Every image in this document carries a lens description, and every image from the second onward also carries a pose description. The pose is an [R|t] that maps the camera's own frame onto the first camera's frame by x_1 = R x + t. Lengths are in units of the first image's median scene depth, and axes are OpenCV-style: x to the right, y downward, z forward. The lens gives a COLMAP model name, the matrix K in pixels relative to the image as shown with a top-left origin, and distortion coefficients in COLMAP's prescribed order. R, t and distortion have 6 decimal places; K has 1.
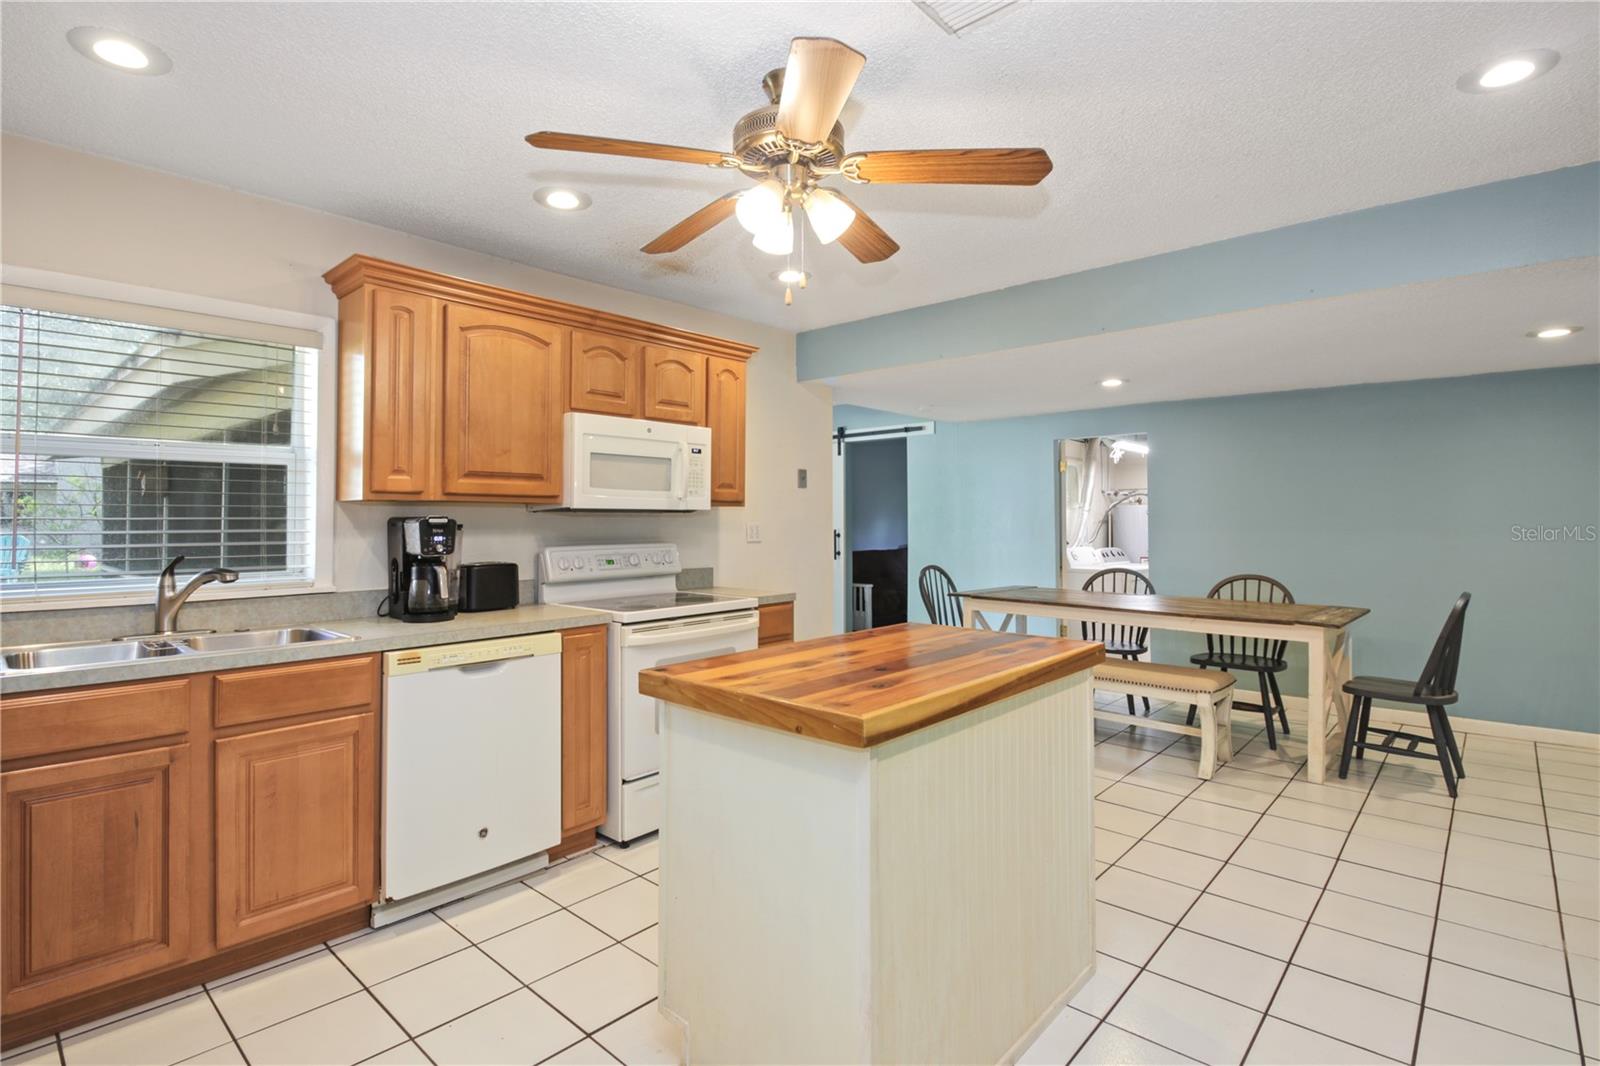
lens RADIAL K [[797.3, 0, 760.9], [0, 797.3, 505.8], [0, 0, 1]] dist [0.030486, -0.023537]
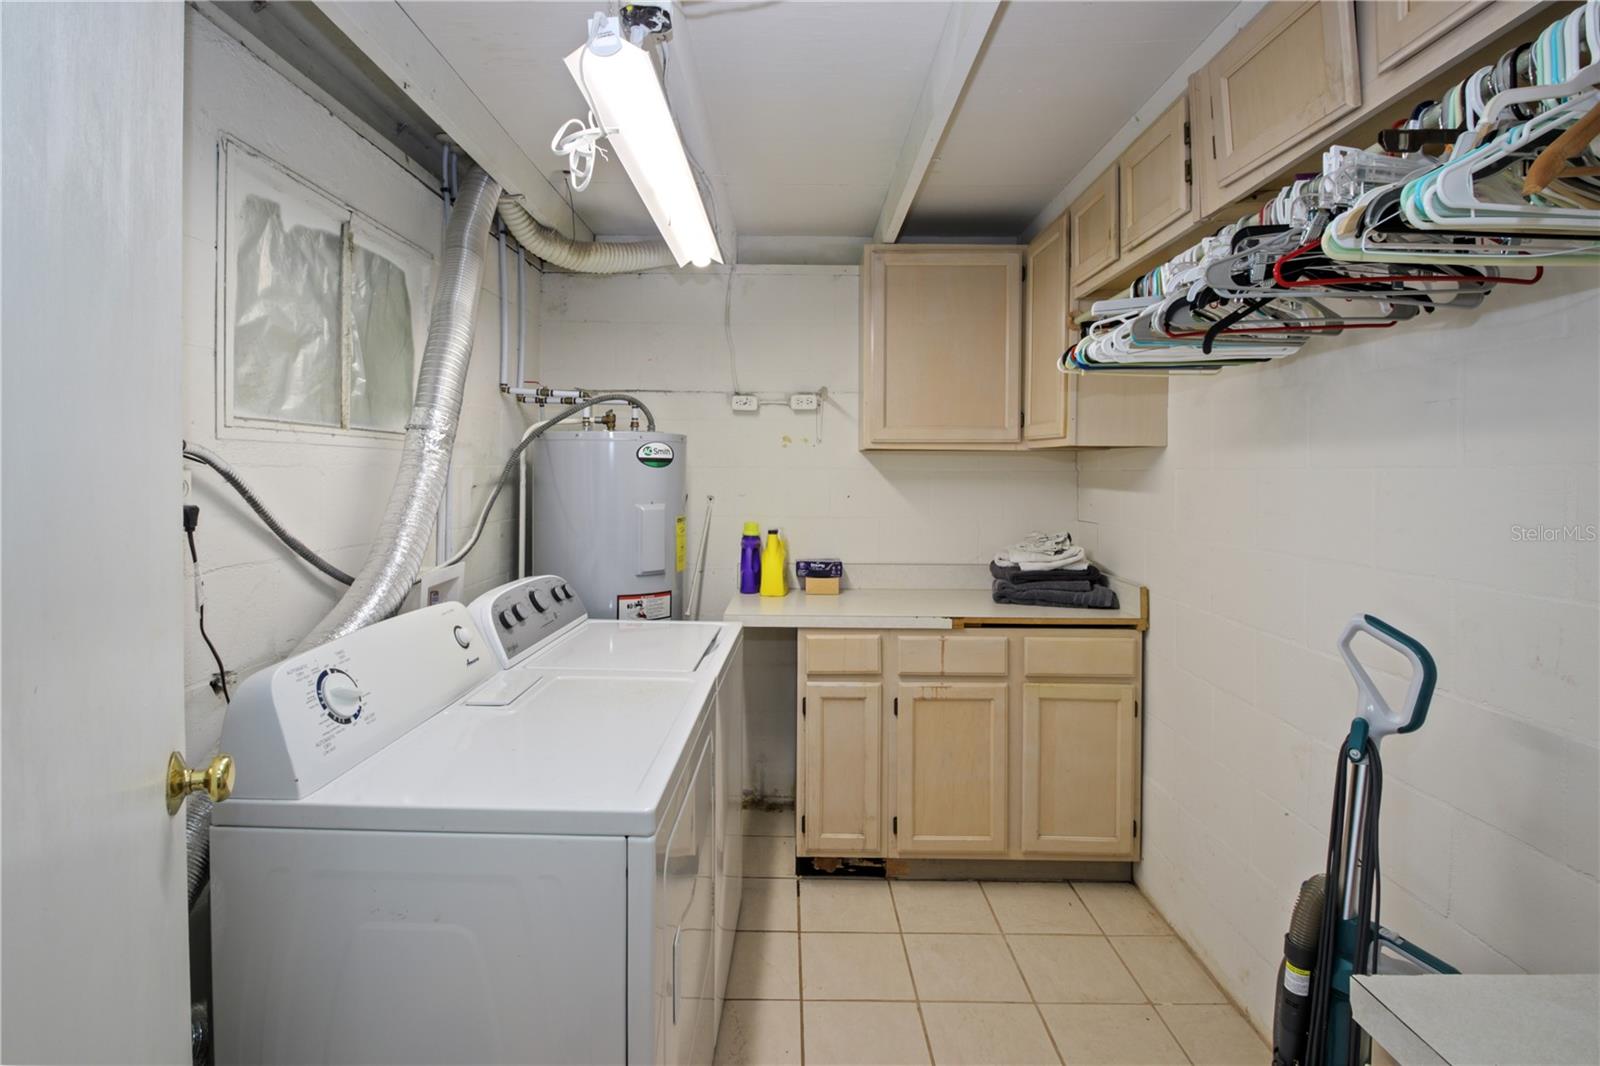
lens RADIAL K [[767.6, 0, 794.7], [0, 767.6, 497.8], [0, 0, 1]] dist [0.015684, -0.022632]
pose [[0.718065, -0.019956, 0.695689, 0.661251], [-0.018936, 0.998659, 0.048192, 0.020055], [-0.695718, -0.047779, 0.716724, 1.554965]]
